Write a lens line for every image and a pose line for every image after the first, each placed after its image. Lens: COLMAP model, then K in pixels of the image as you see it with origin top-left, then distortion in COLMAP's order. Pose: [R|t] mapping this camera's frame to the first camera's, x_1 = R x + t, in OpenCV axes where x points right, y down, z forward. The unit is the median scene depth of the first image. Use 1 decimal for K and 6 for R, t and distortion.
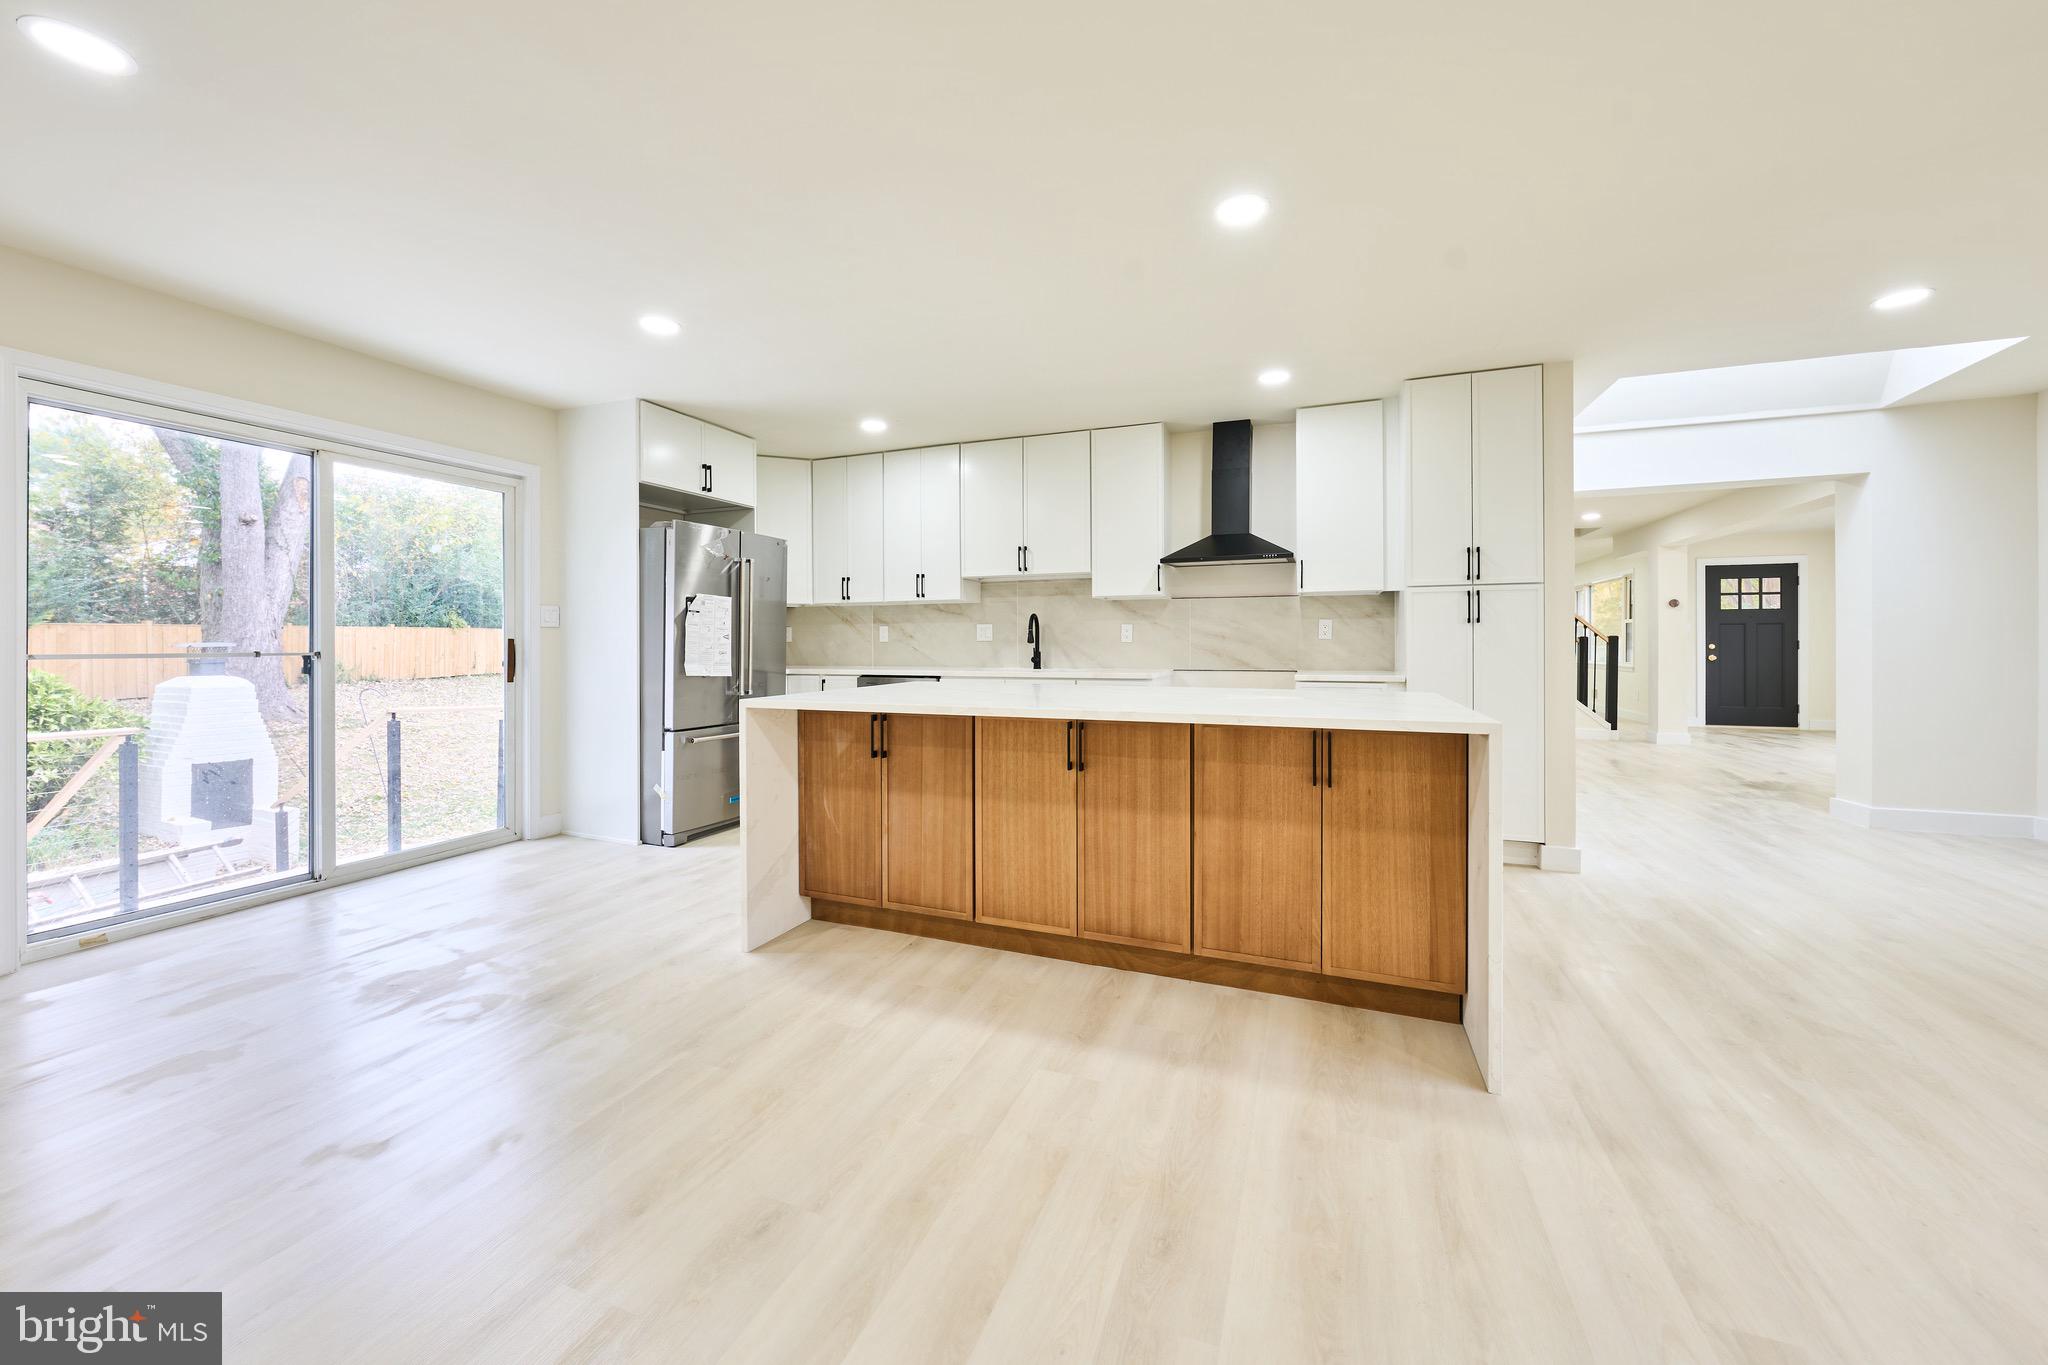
lens RADIAL K [[724.9, 0, 1017.2], [0, 724.9, 636.9], [0, 0, 1]] dist [-0.004357, 0.000540]
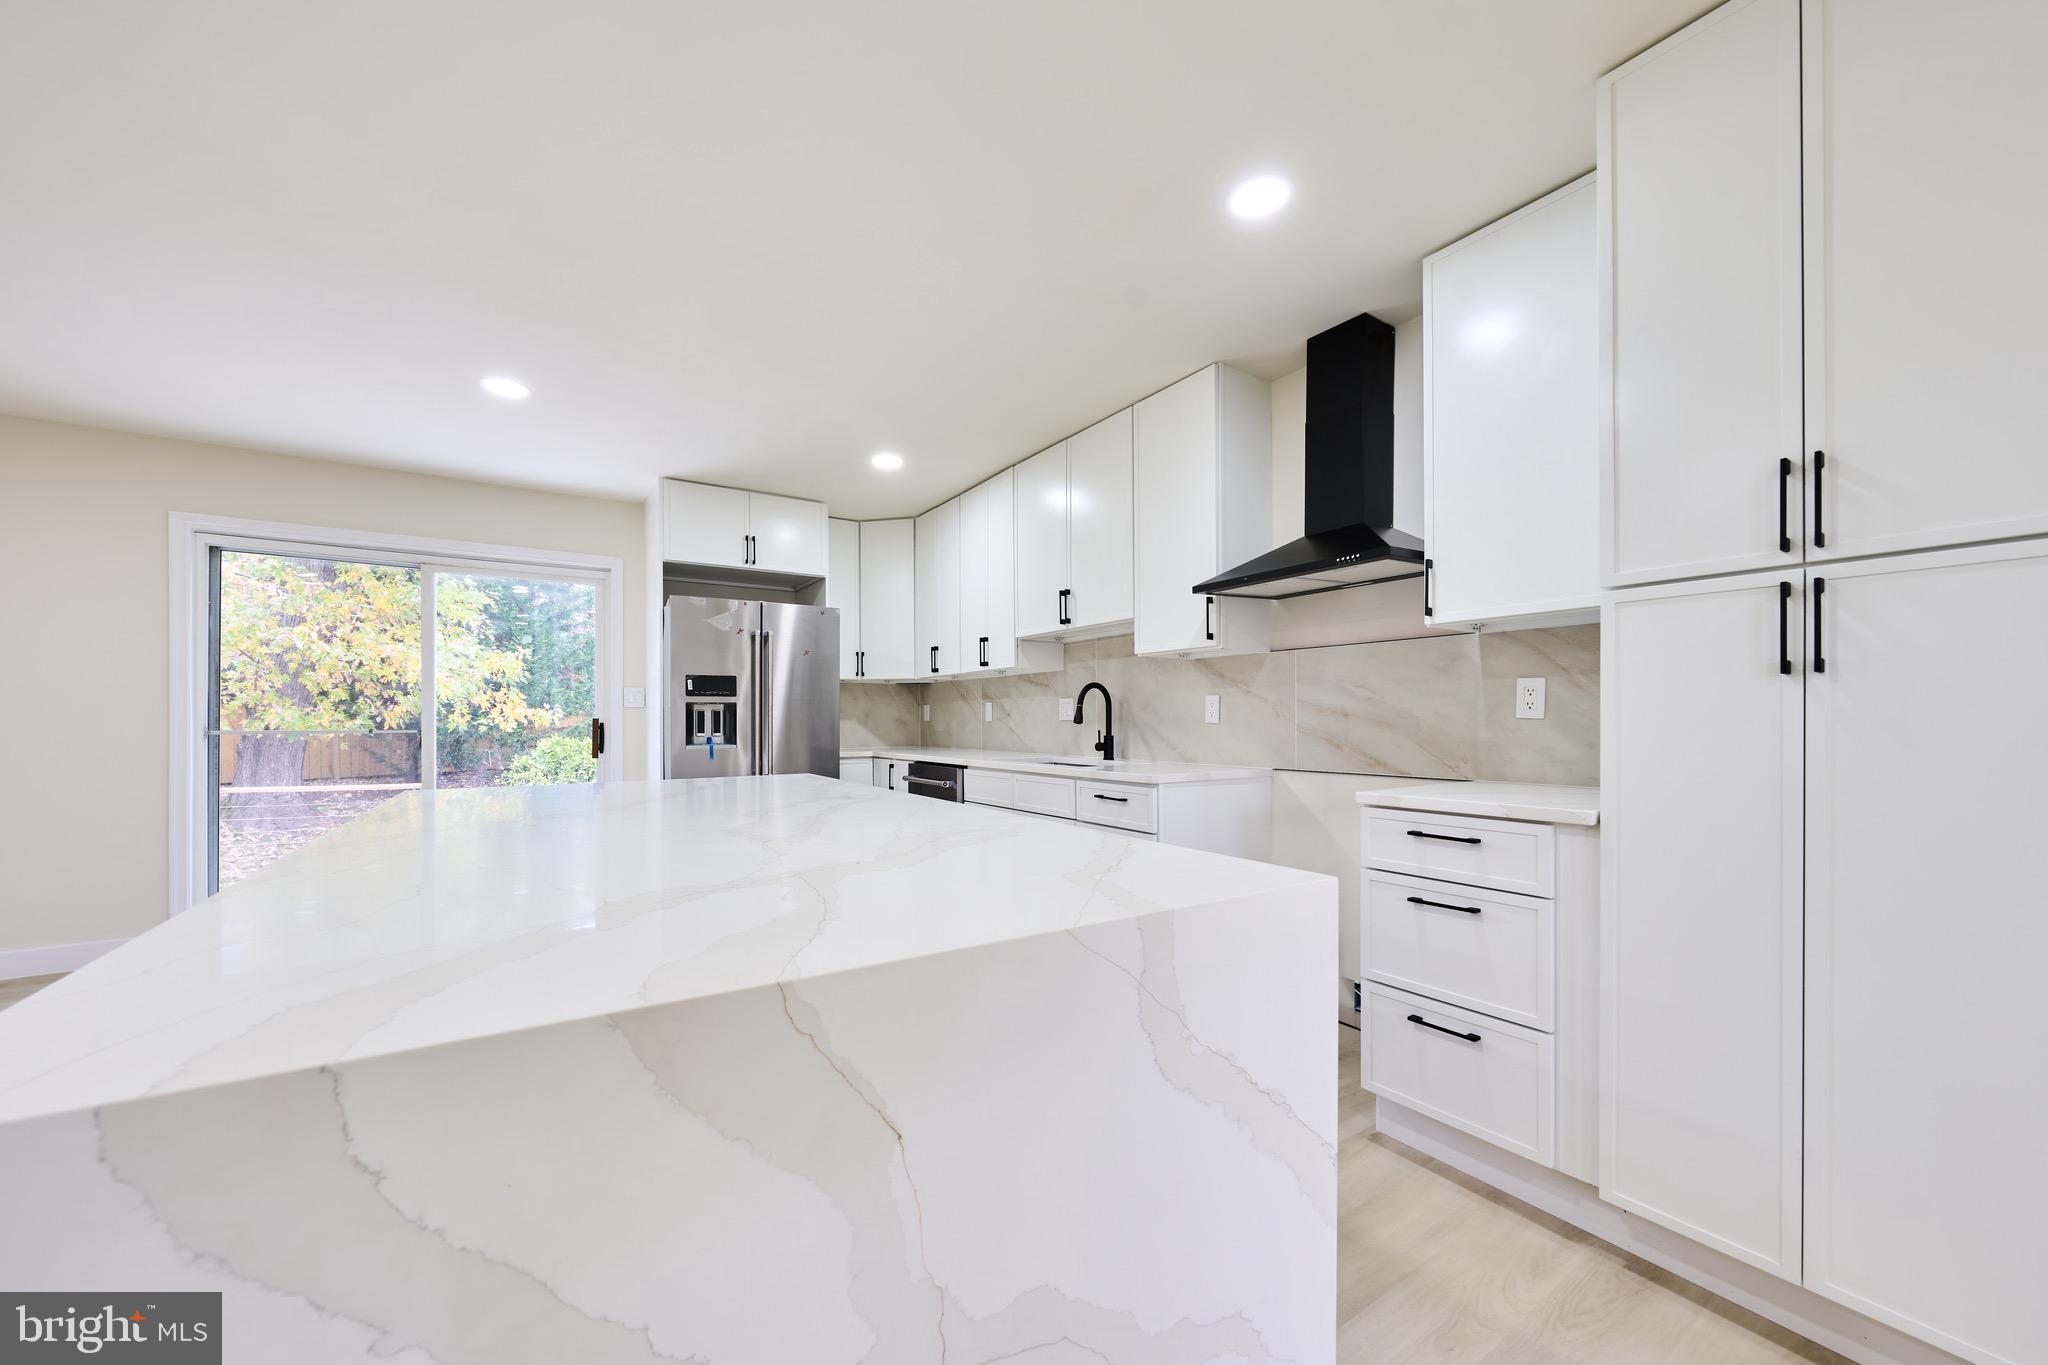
lens RADIAL K [[724.9, 0, 1034.4], [0, 724.9, 726.2], [0, 0, 1]] dist [-0.004357, 0.000540]
pose [[0.837067, 0.004132, -0.547085, 0.372874], [0.007505, 0.999791, 0.019033, -0.003050], [0.547049, -0.020038, 0.836860, 0.371769]]
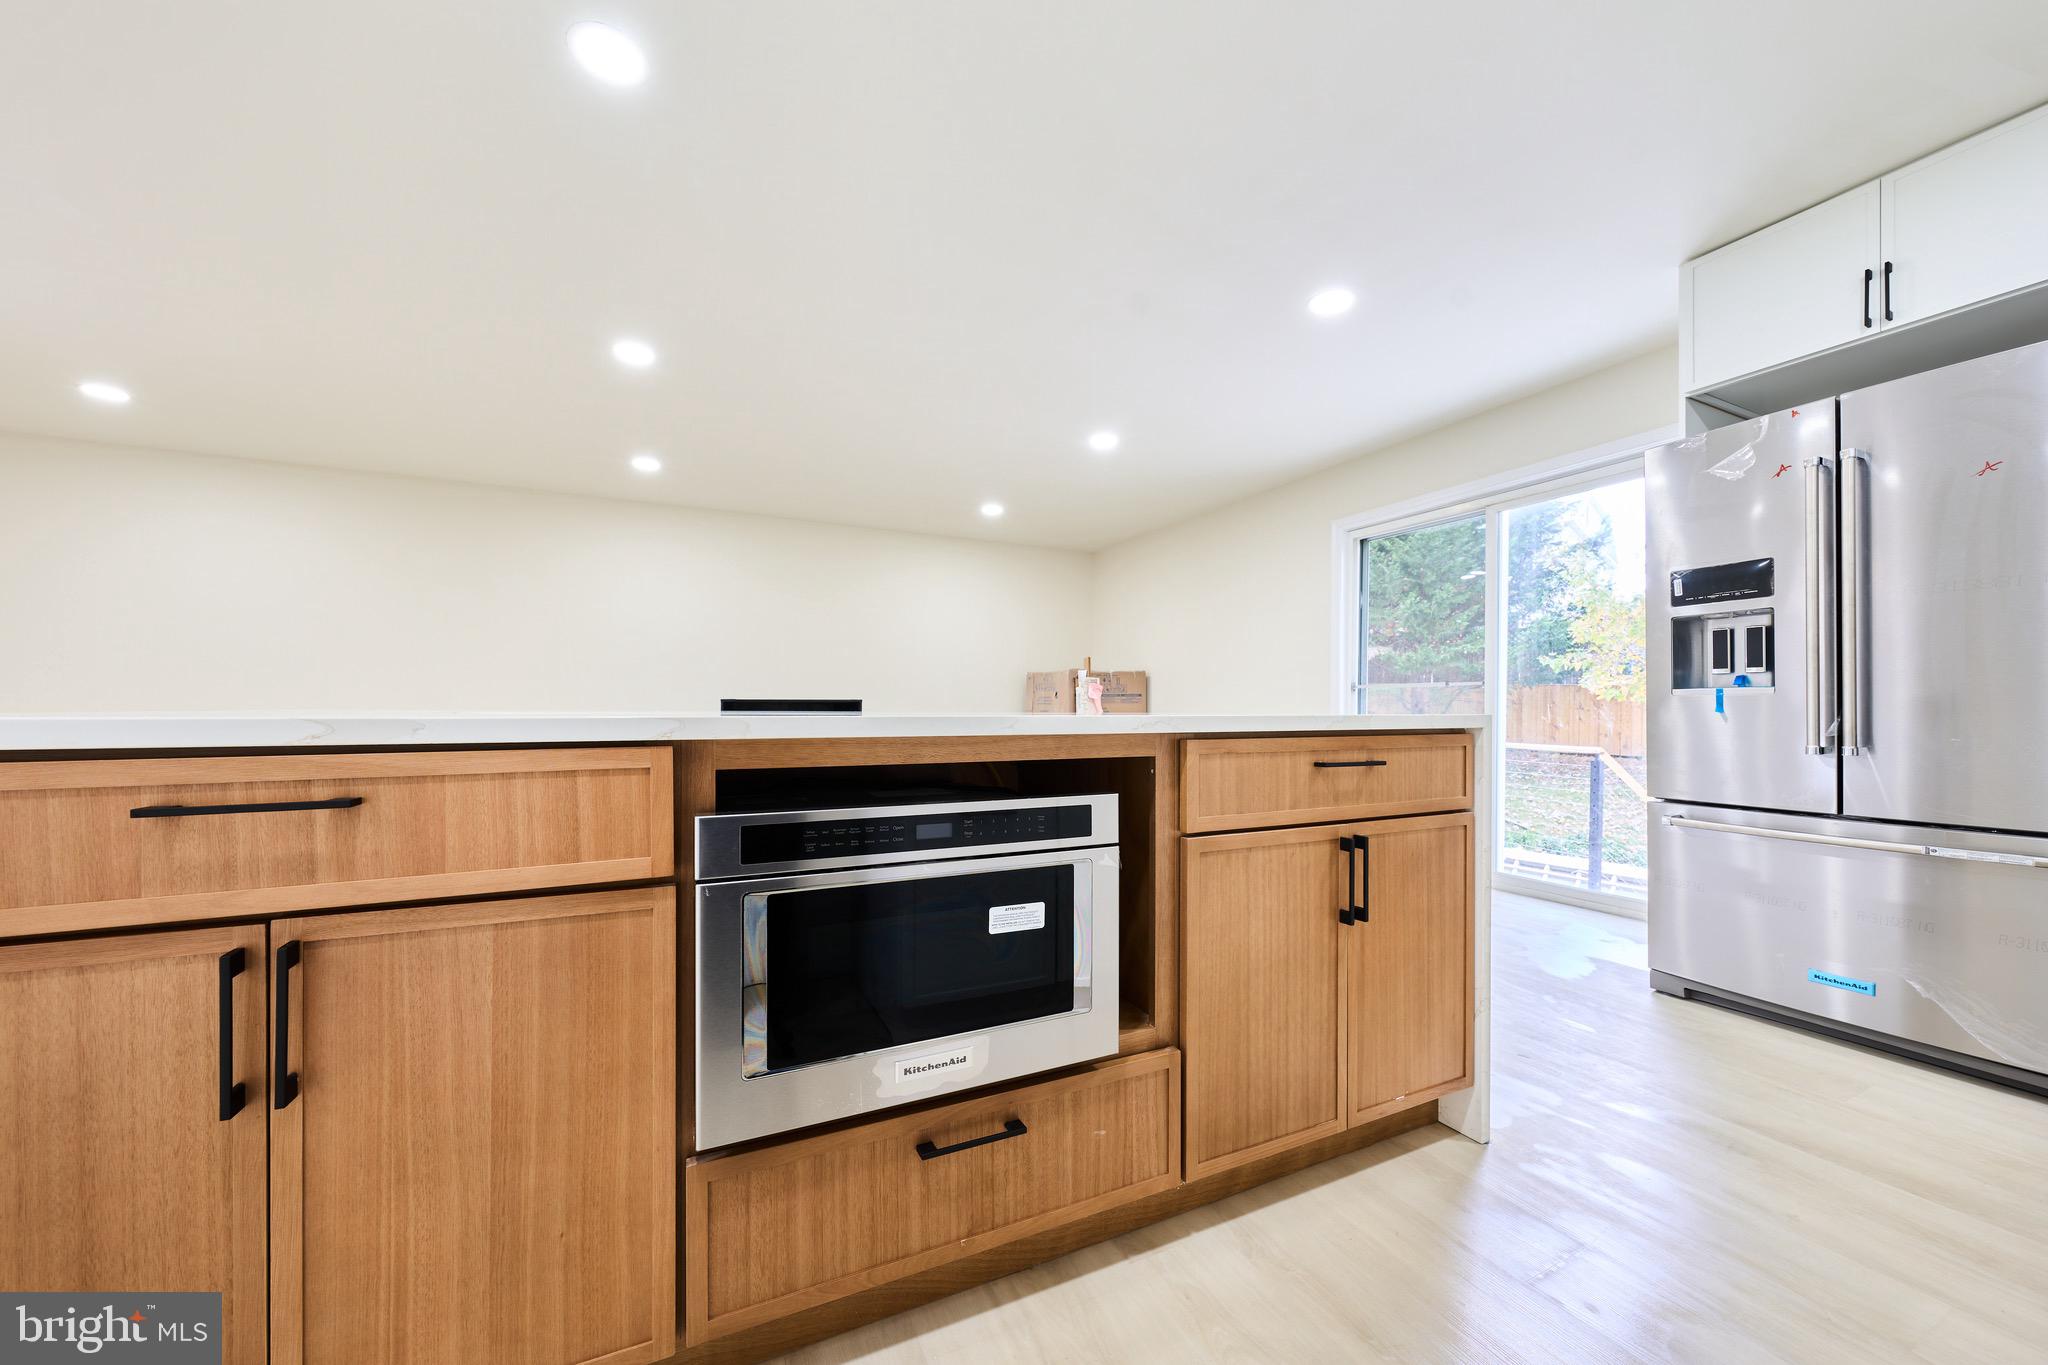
lens RADIAL K [[724.9, 0, 1031.5], [0, 724.9, 708.8], [0, 0, 1]] dist [-0.004357, 0.000540]
pose [[-0.668467, 0.004236, -0.743730, 0.262739], [0.013426, 0.999890, -0.006372, 0.040459], [0.743621, -0.014245, -0.668450, 0.826928]]
